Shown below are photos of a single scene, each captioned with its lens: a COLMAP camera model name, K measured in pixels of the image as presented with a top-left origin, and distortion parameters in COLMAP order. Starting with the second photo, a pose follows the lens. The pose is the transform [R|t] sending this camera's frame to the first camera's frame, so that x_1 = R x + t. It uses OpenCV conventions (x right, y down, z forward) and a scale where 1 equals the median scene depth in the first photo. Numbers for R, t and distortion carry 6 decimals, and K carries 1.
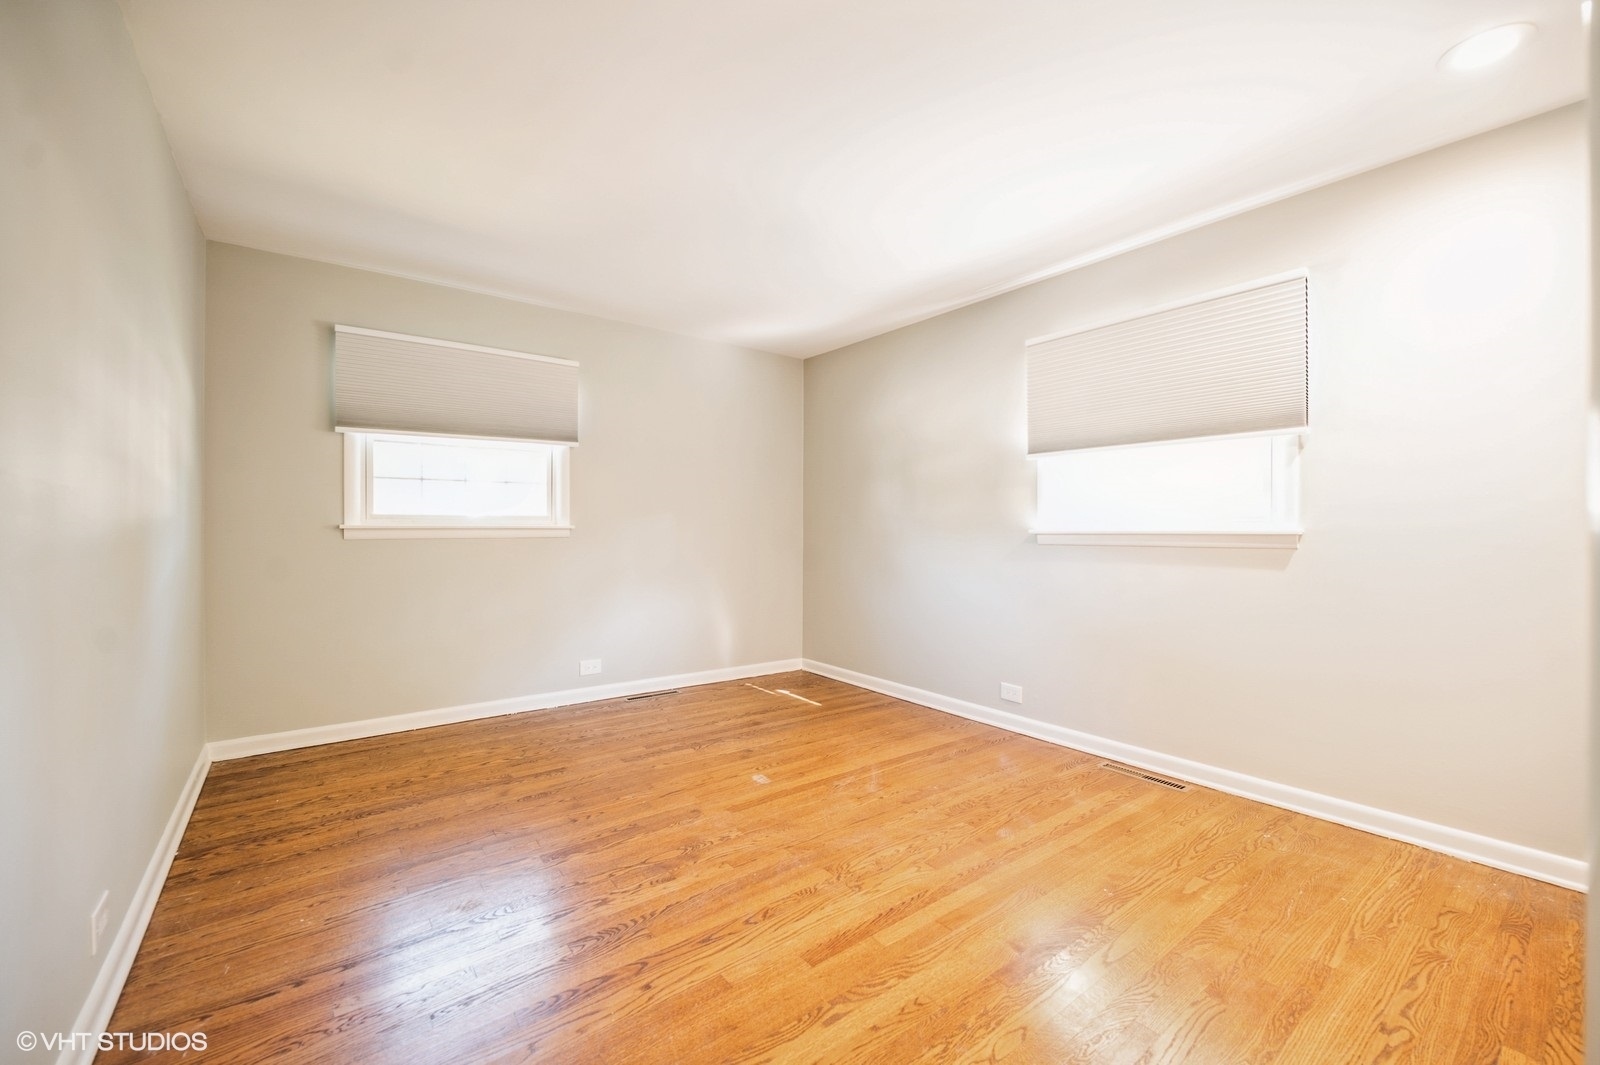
lens RADIAL K [[644.1, 0, 796.4], [0, 644.1, 531.0], [0, 0, 1]] dist [0.002794, -0.000122]
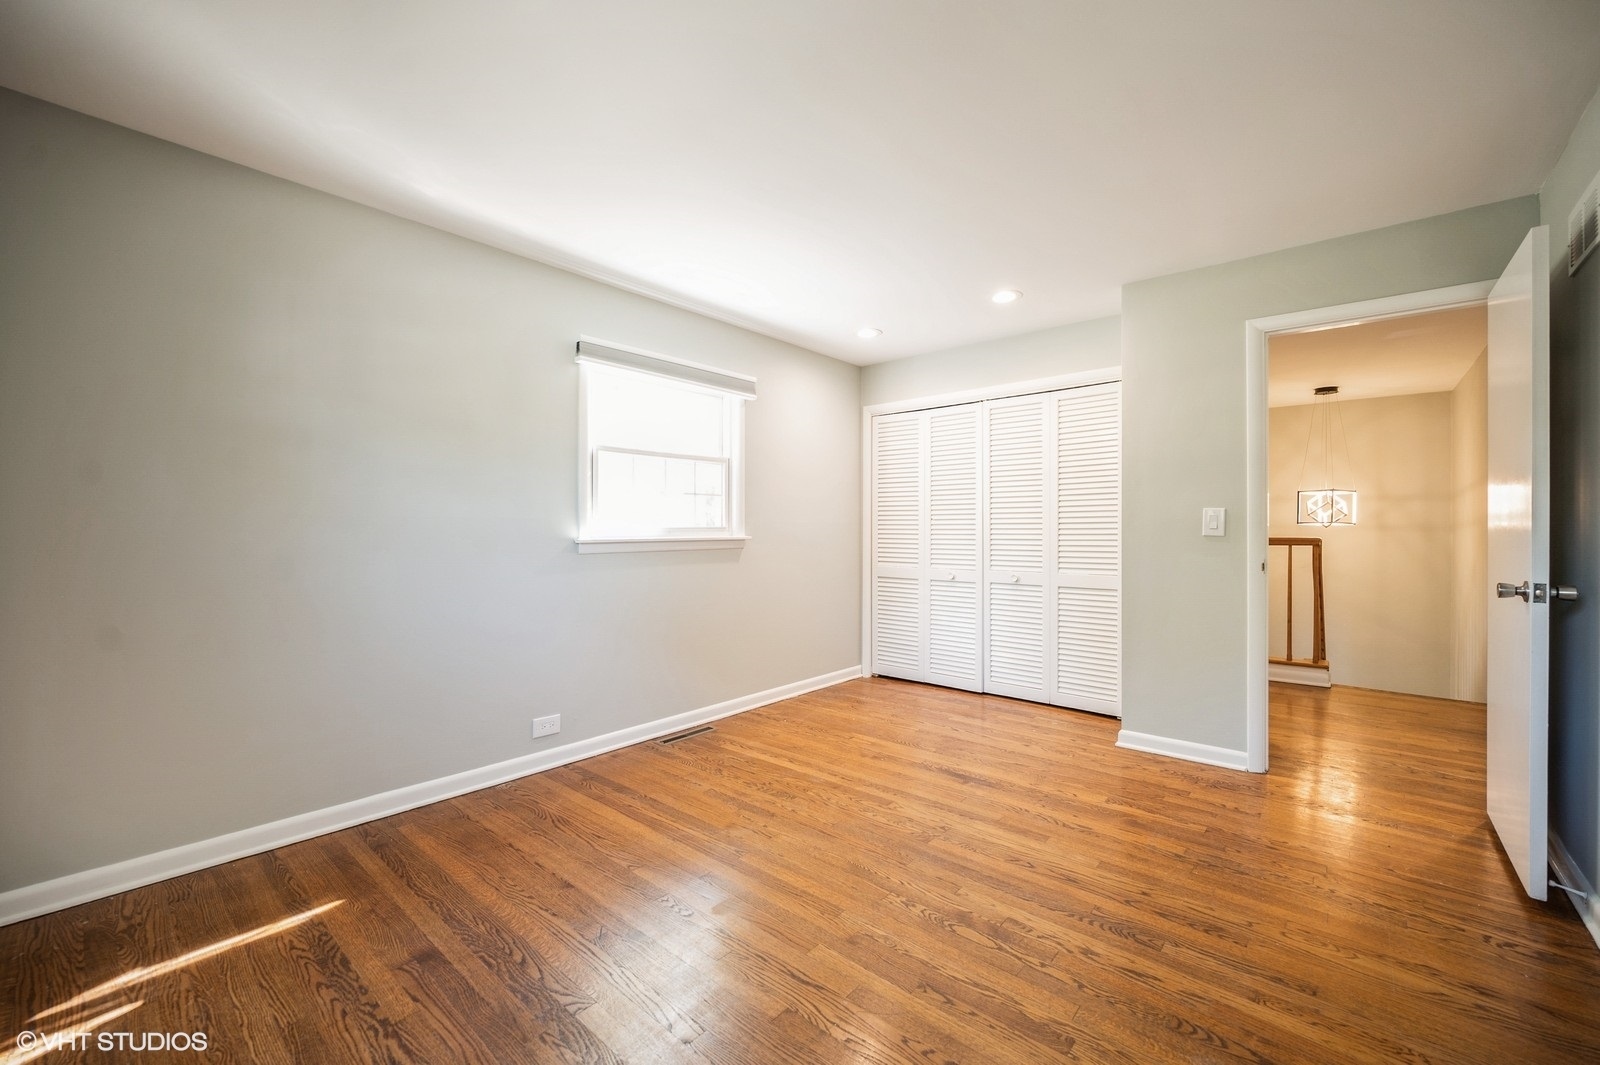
lens RADIAL K [[644.1, 0, 801.5], [0, 644.1, 529.6], [0, 0, 1]] dist [0.002794, -0.000122]
pose [[-0.210476, 0.000910, 0.977599, -0.783618], [-0.001139, 0.999999, -0.001176, -0.017608], [-0.977598, -0.001361, -0.210475, 1.122574]]
